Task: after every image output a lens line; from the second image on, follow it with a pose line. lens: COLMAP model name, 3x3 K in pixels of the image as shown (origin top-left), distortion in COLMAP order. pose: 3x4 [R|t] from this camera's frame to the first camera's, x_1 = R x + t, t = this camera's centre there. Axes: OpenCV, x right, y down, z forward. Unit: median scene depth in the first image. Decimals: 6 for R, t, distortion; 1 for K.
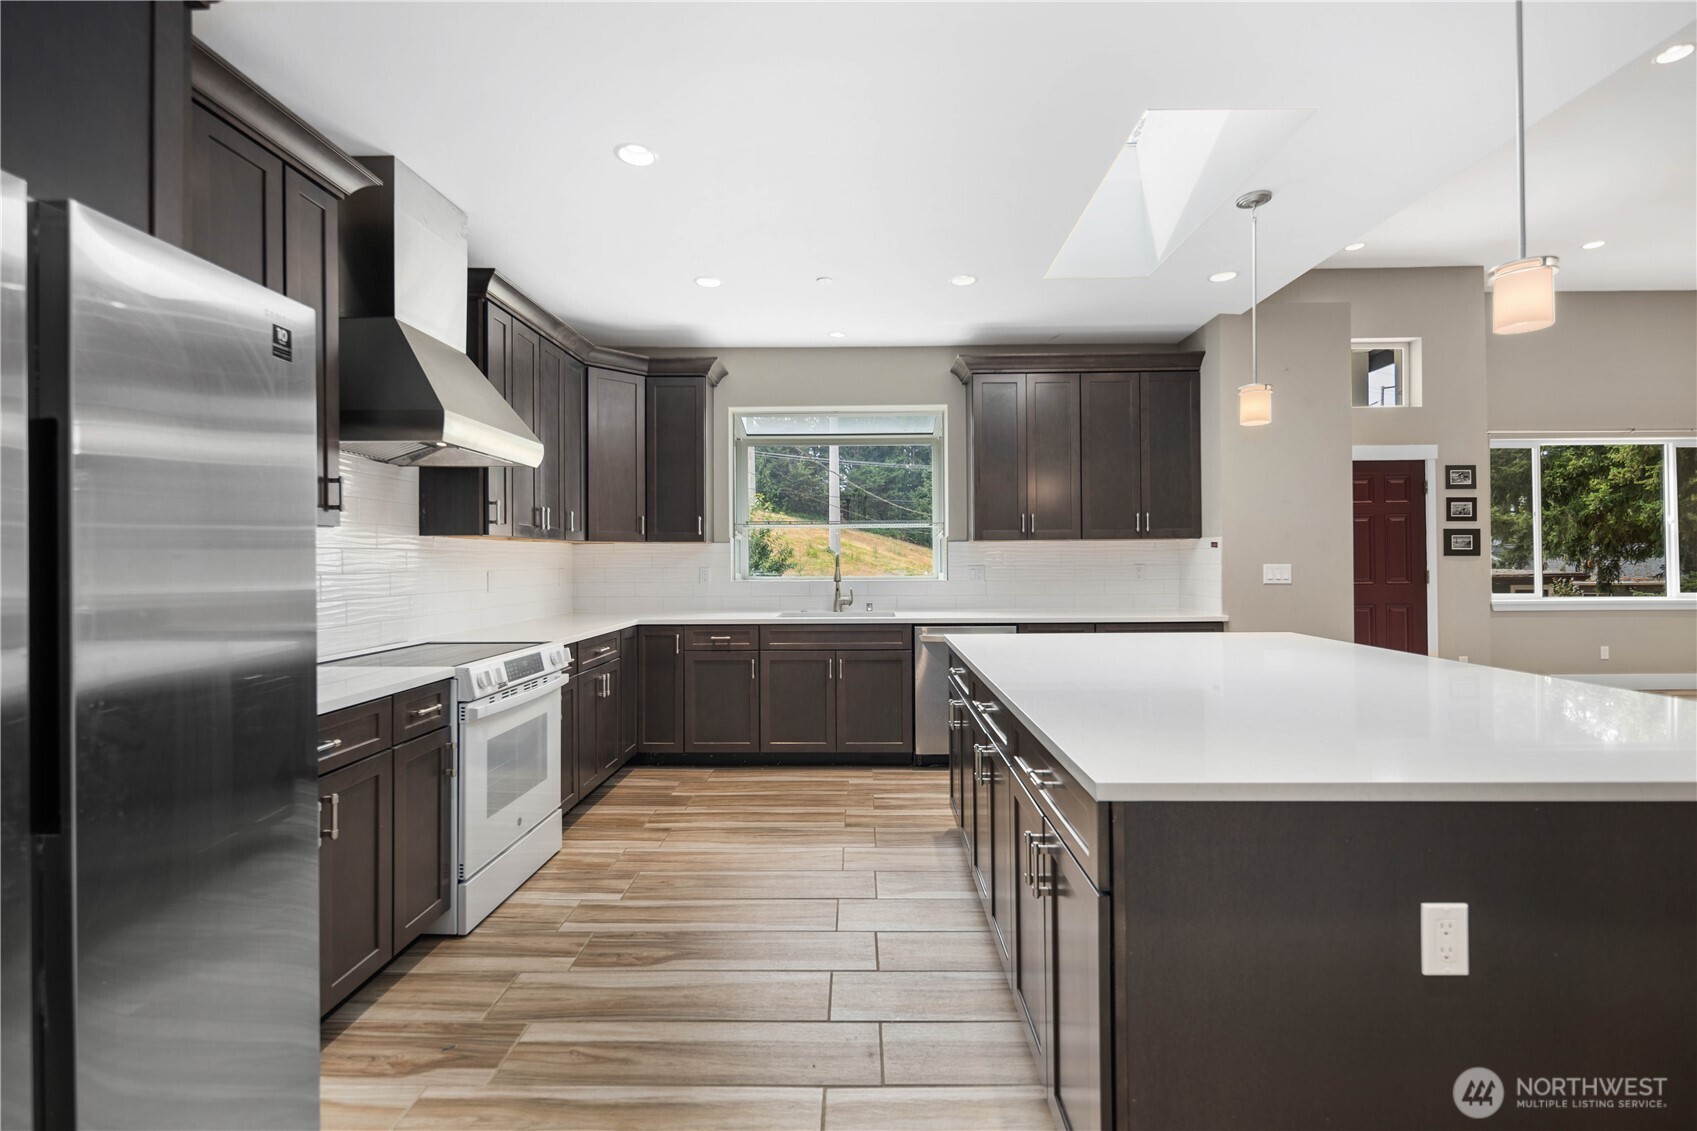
lens RADIAL K [[744.4, 0, 846.7], [0, 744.4, 555.1], [0, 0, 1]] dist [0.005248, -0.000062]
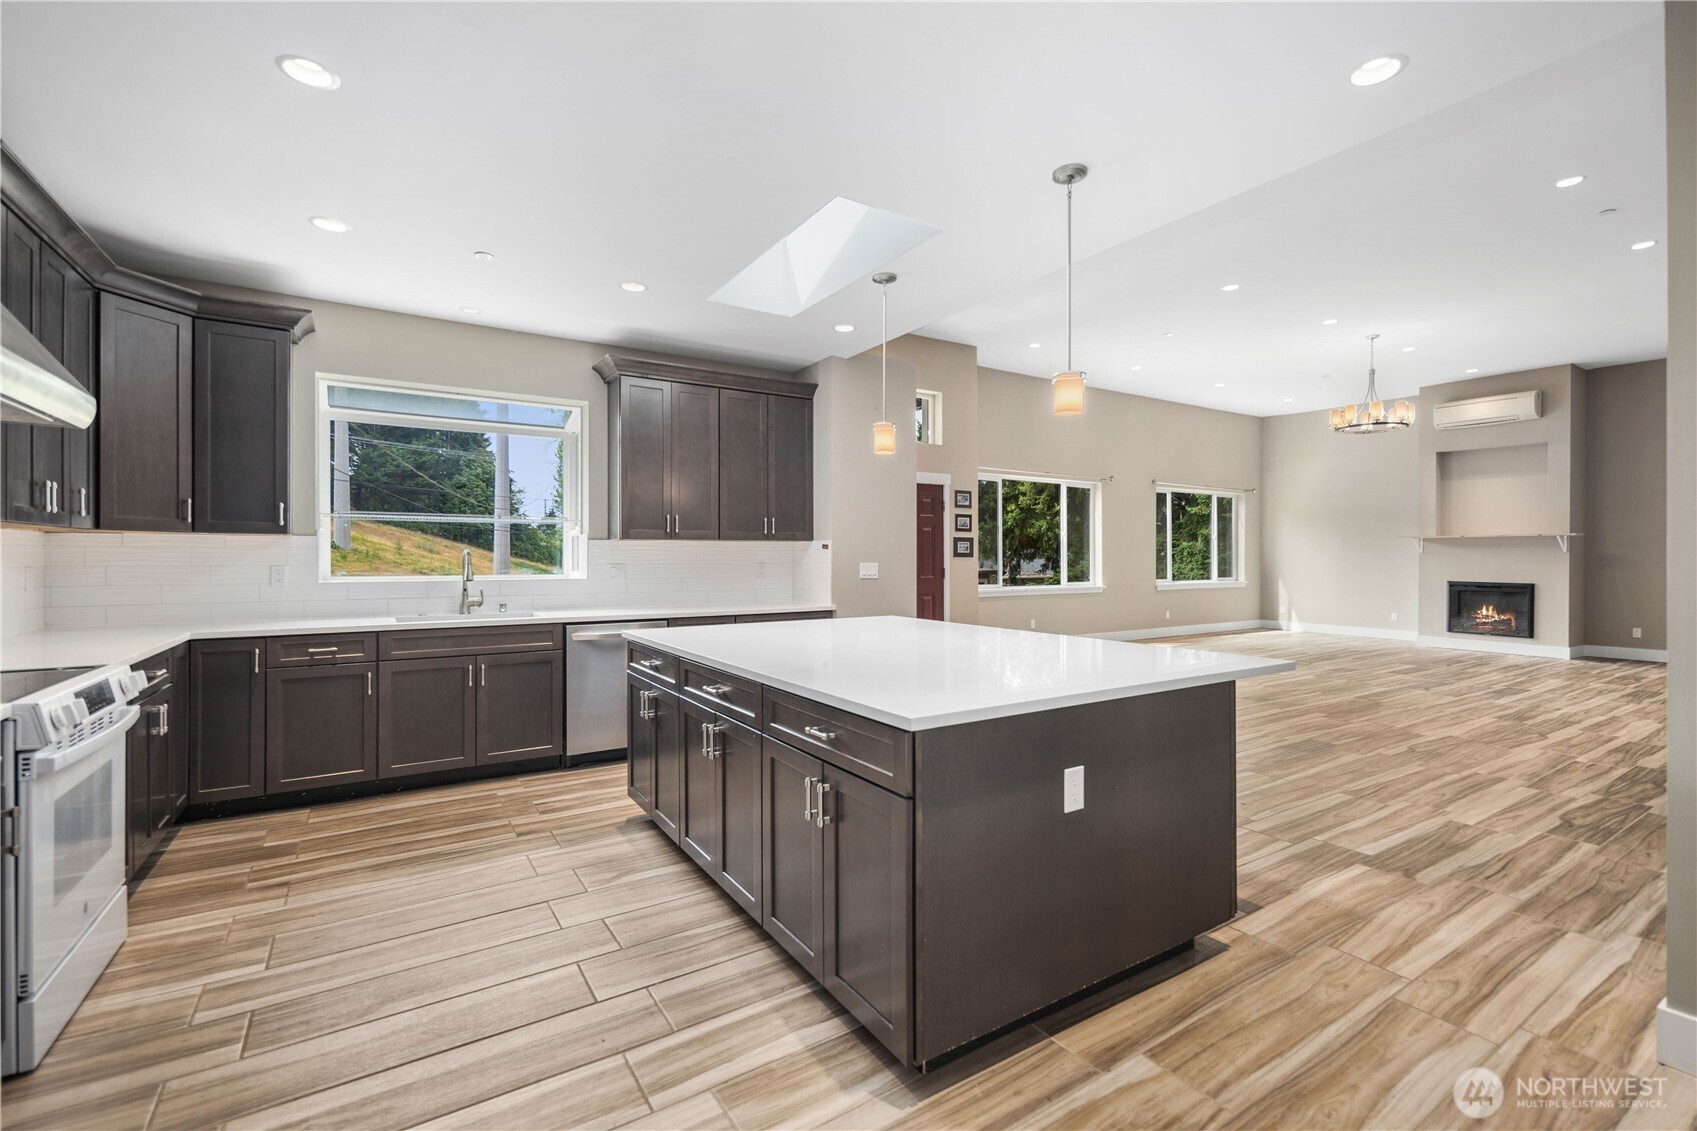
lens RADIAL K [[746.3, 0, 849.3], [0, 746.3, 559.0], [0, 0, 1]] dist [0.012234, -0.004746]
pose [[0.832777, 0.004987, 0.553587, -0.156508], [-0.008690, 0.999954, 0.004064, 0.000862], [-0.553541, -0.008195, 0.832782, -0.028161]]
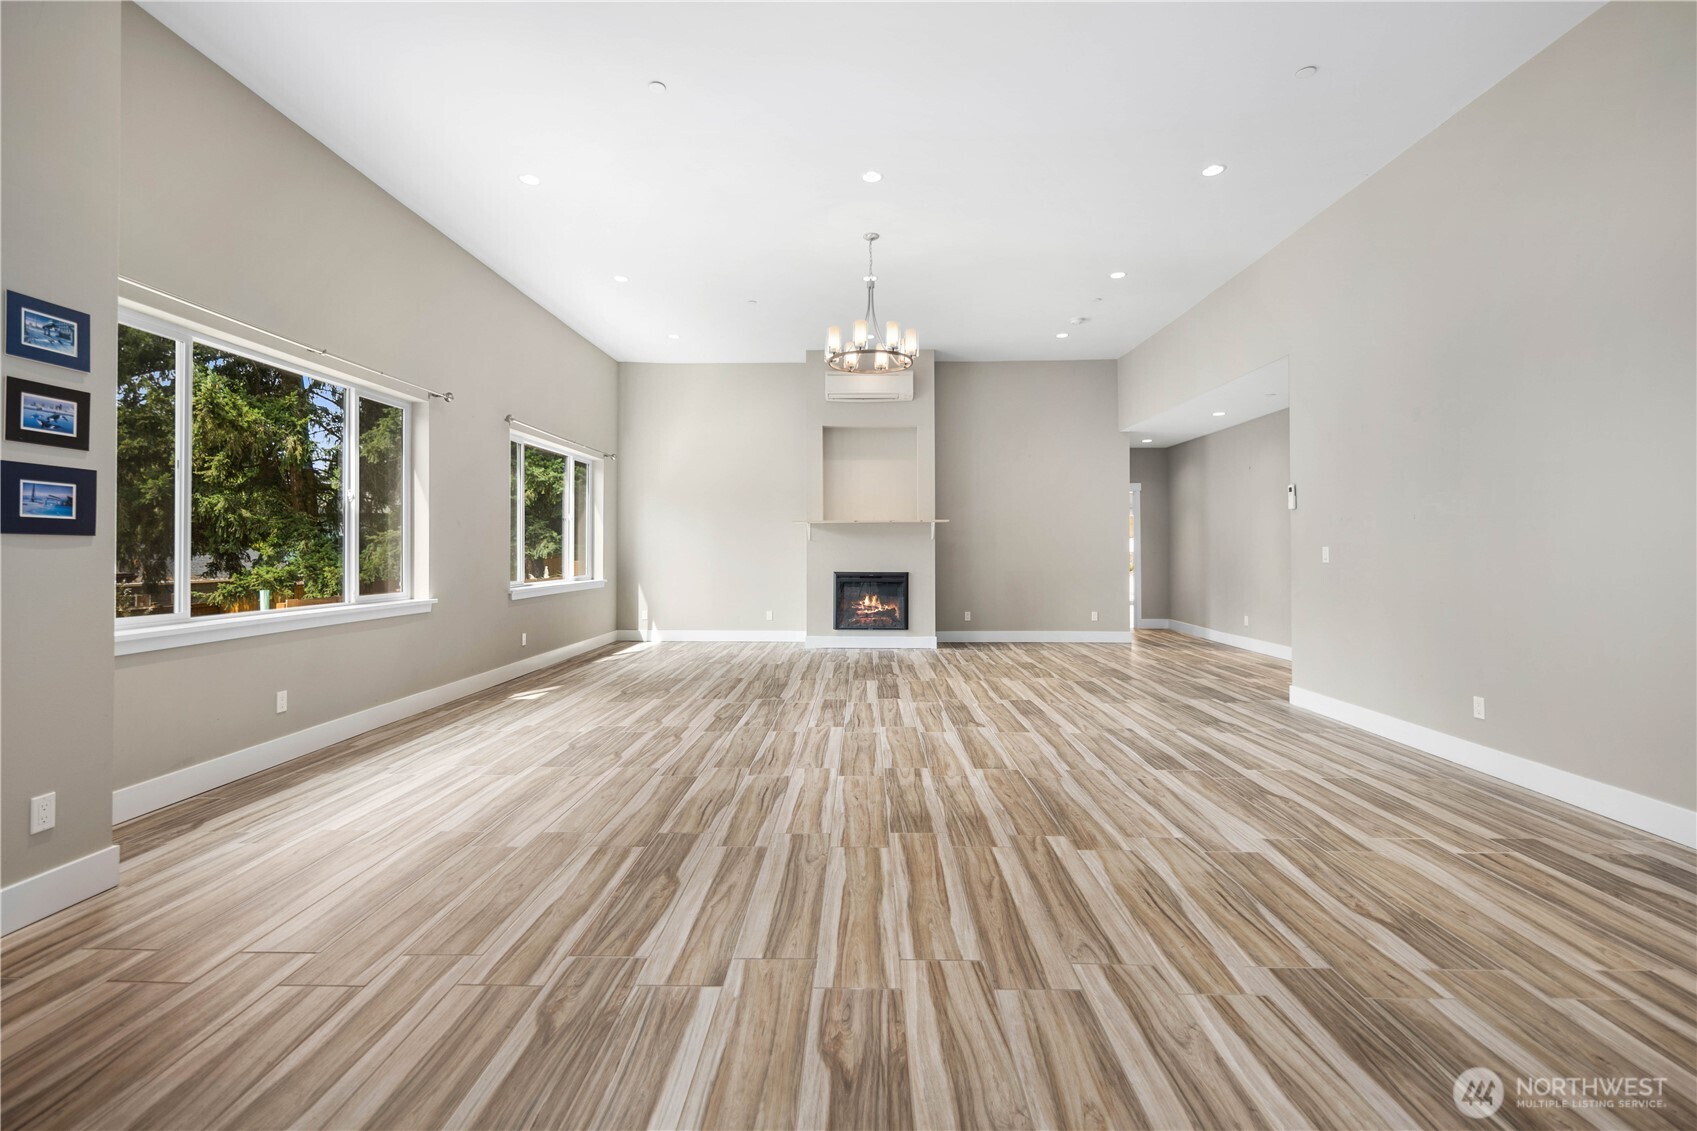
lens RADIAL K [[748.4, 0, 840.2], [0, 748.4, 535.5], [0, 0, 1]] dist [0.005836, -0.004346]
pose [[0.013085, 0.026299, 0.999568, 0.665125], [0.000605, 0.999654, -0.026309, 0.018081], [-0.999914, 0.000949, 0.013065, 0.881948]]
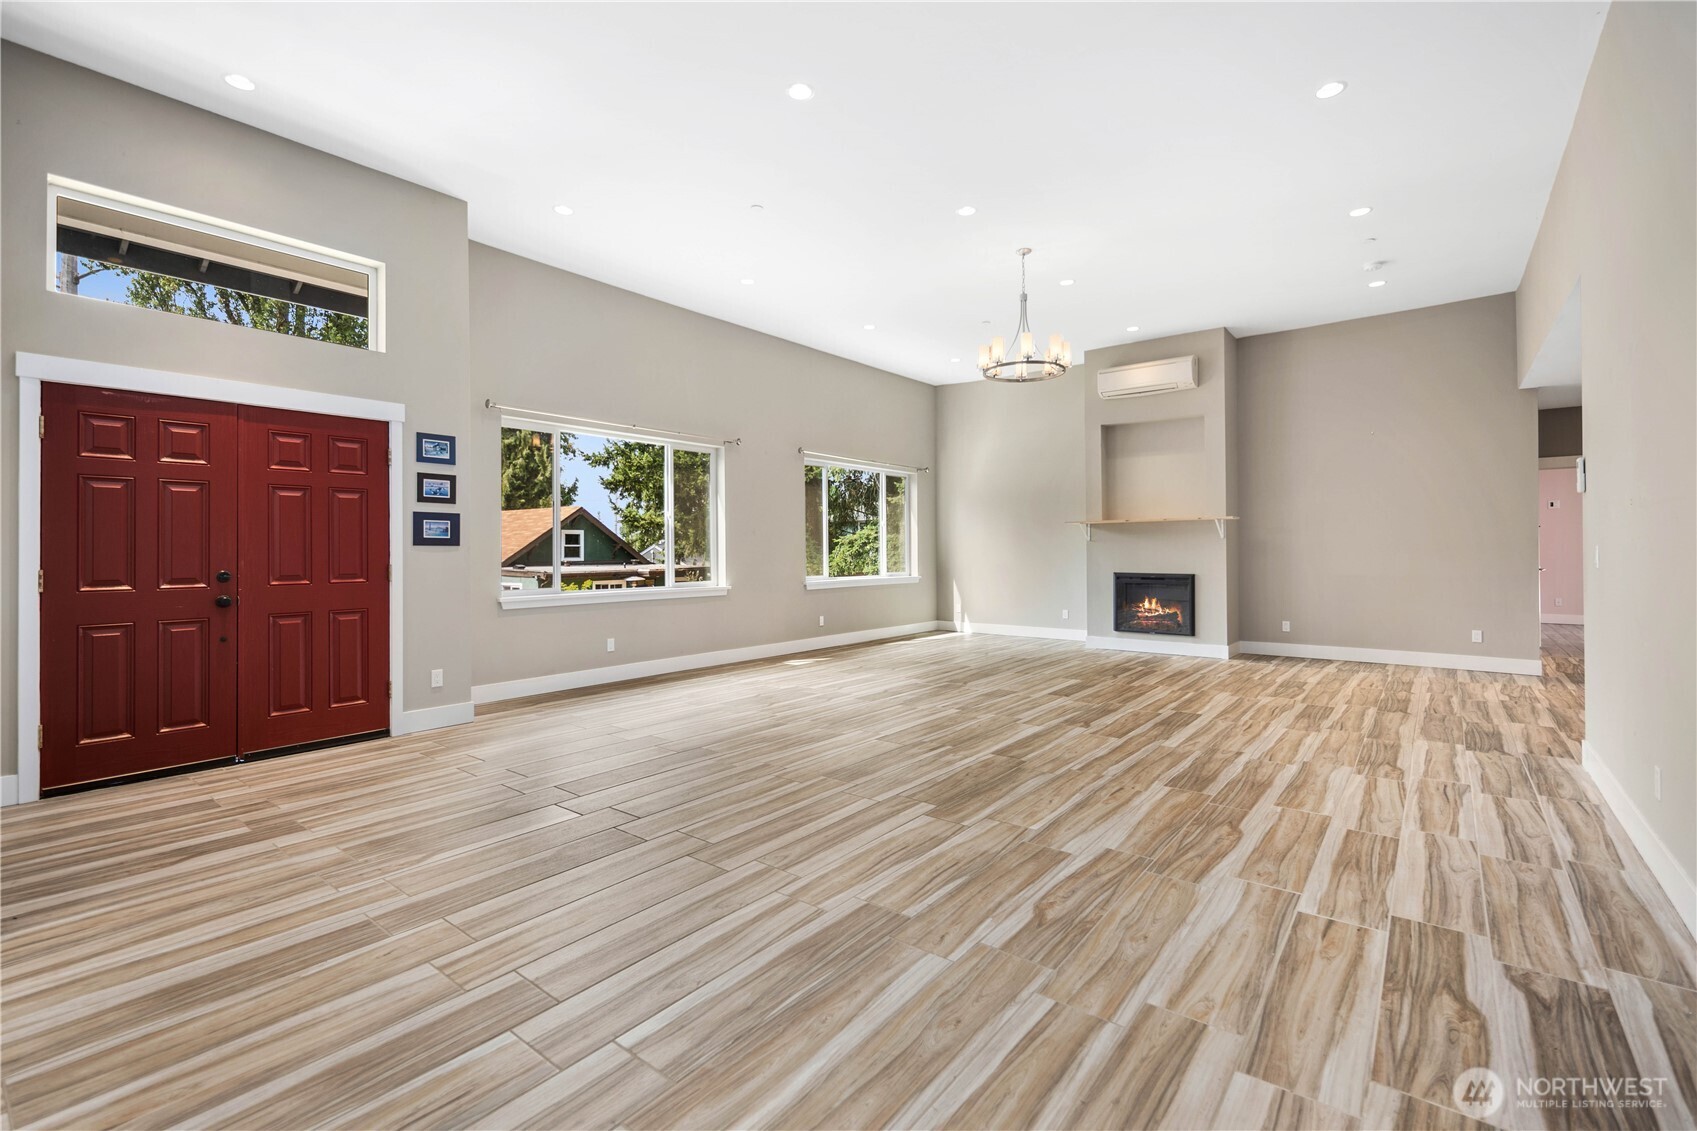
lens RADIAL K [[747.7, 0, 850.3], [0, 747.7, 542.8], [0, 0, 1]] dist [-0.000525, 0.000112]
pose [[0.612254, 0.012403, 0.790564, 0.691681], [-0.001036, 0.999889, -0.014884, 0.014085], [-0.790660, 0.008293, 0.612199, 0.223465]]
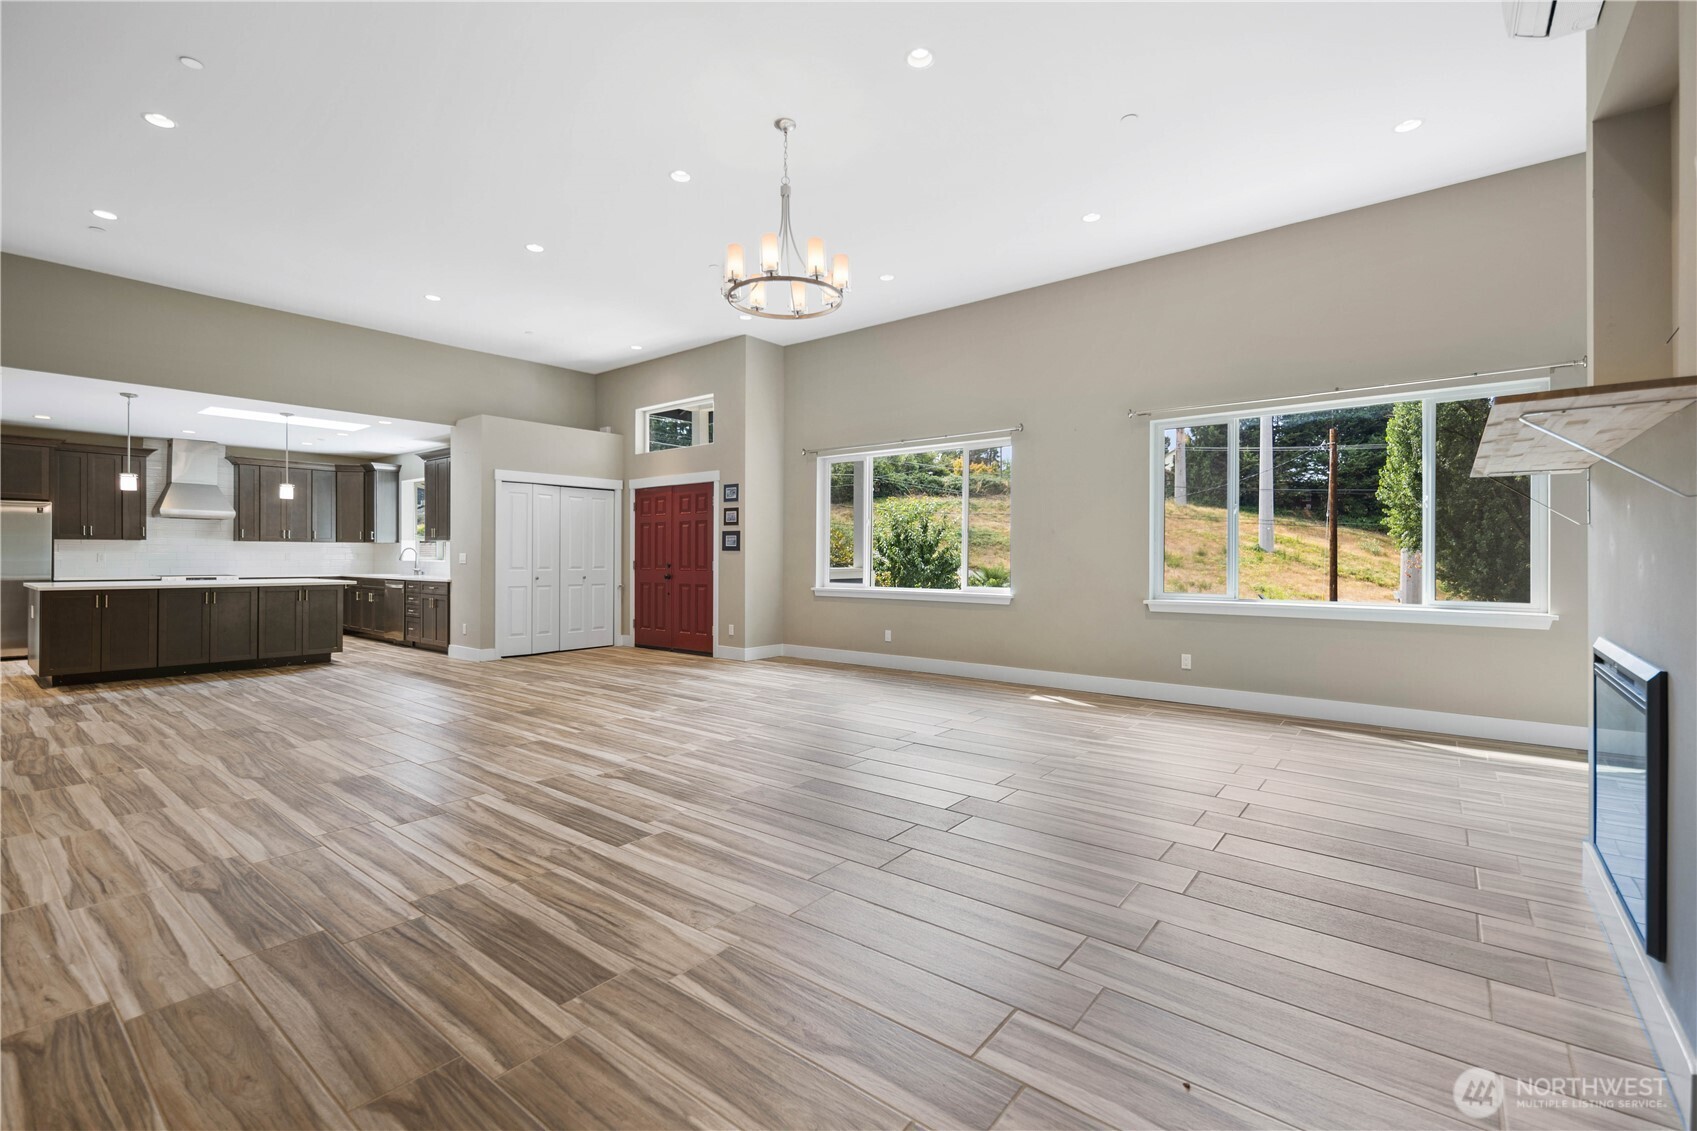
lens RADIAL K [[736.3, 0, 845.7], [0, 736.3, 557.4], [0, 0, 1]] dist [-0.001163, -0.000461]
pose [[0.792924, 0.011199, -0.609217, 2.733123], [-0.006308, 0.999928, 0.010171, -0.003158], [0.609288, -0.004222, 0.792938, 0.099171]]
